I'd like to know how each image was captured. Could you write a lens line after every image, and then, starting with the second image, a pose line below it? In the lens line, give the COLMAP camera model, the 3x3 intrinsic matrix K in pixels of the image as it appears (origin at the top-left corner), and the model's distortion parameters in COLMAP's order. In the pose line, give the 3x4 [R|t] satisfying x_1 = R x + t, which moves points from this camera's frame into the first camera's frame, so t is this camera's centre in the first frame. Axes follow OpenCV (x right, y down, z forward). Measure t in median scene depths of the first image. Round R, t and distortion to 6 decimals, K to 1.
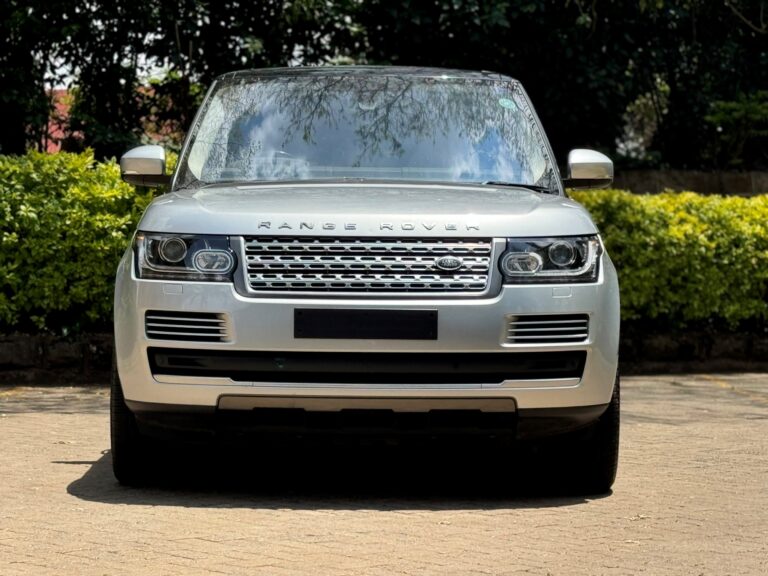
lens RADIAL K [[2249.3, 0, 384.0], [0, 2249.3, 288.0], [0, 0, 1]] dist [0.012033, 0.737466]
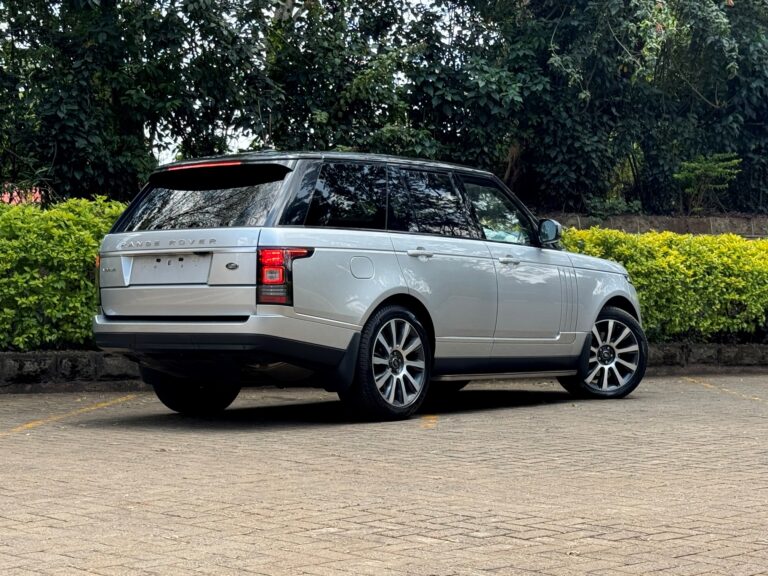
lens RADIAL K [[1511.7, 0, 384.0], [0, 1511.7, 288.0], [0, 0, 1]] dist [-0.000933, -0.108306]
pose [[0.999928, -0.010822, -0.005143, -0.019147], [0.010719, 0.999751, -0.019556, 0.003770], [0.005353, 0.019500, 0.999796, 0.161337]]
